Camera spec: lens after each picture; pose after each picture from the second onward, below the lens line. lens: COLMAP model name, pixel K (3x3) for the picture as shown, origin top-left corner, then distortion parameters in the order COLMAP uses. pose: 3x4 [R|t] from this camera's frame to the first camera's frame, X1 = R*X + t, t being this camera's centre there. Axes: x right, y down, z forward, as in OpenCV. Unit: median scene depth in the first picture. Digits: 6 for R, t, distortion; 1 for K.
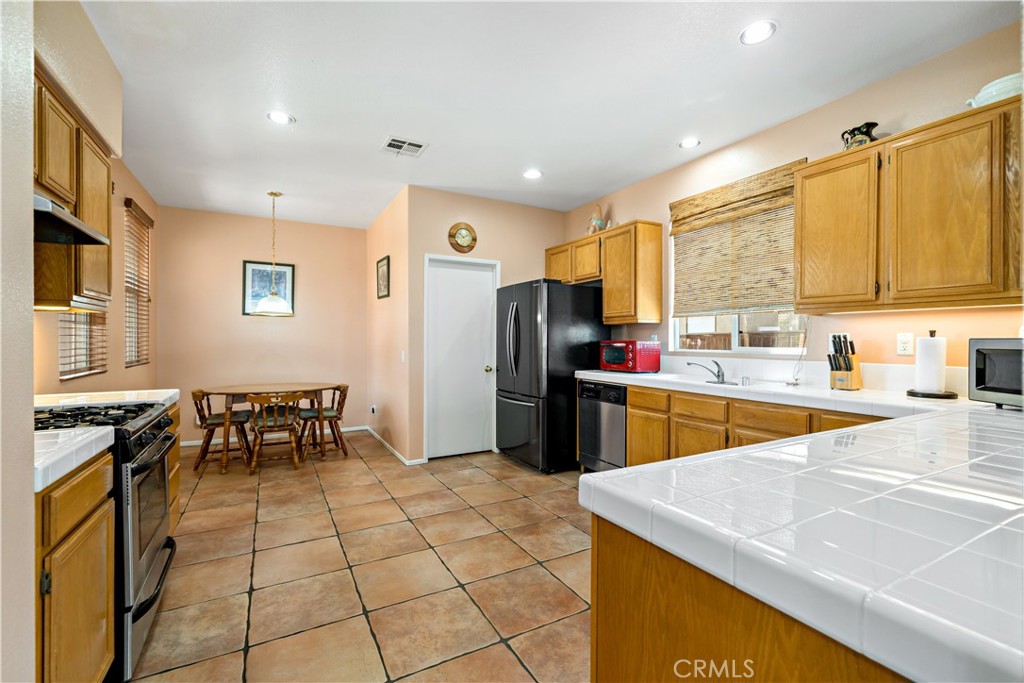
lens RADIAL K [[445.1, 0, 504.5], [0, 445.1, 340.2], [0, 0, 1]] dist [-0.000536, -0.000484]
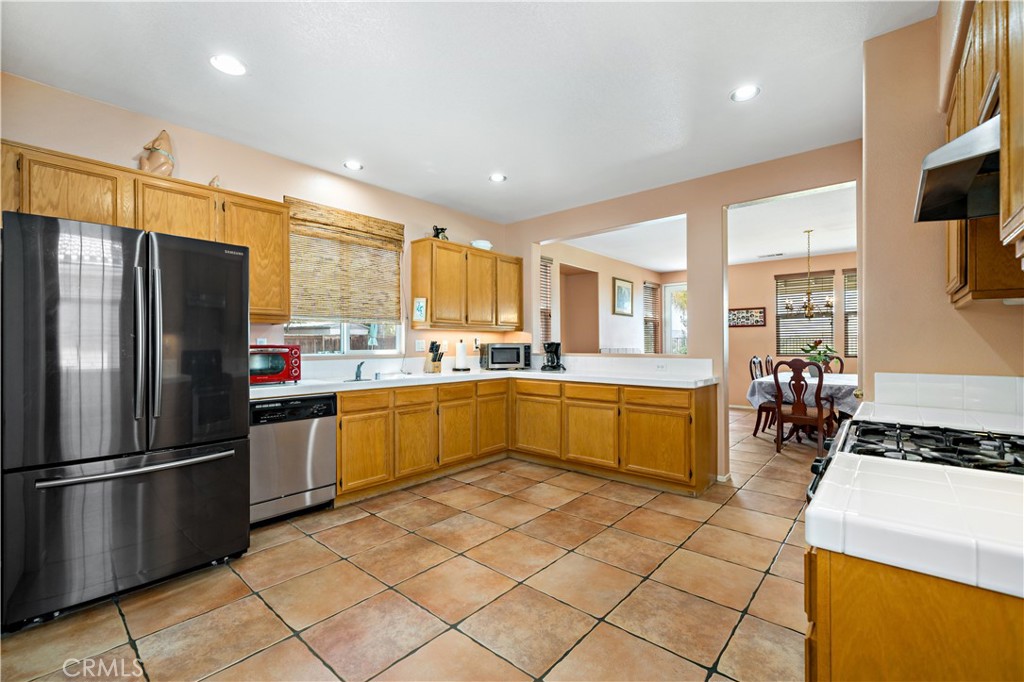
lens RADIAL K [[445.1, 0, 511.9], [0, 445.1, 342.9], [0, 0, 1]] dist [-0.000536, -0.000484]
pose [[-0.361078, 0.004722, 0.932524, -0.808125], [0.003634, 0.999987, -0.003657, 0.002045], [-0.932528, 0.002068, -0.361091, 1.109633]]
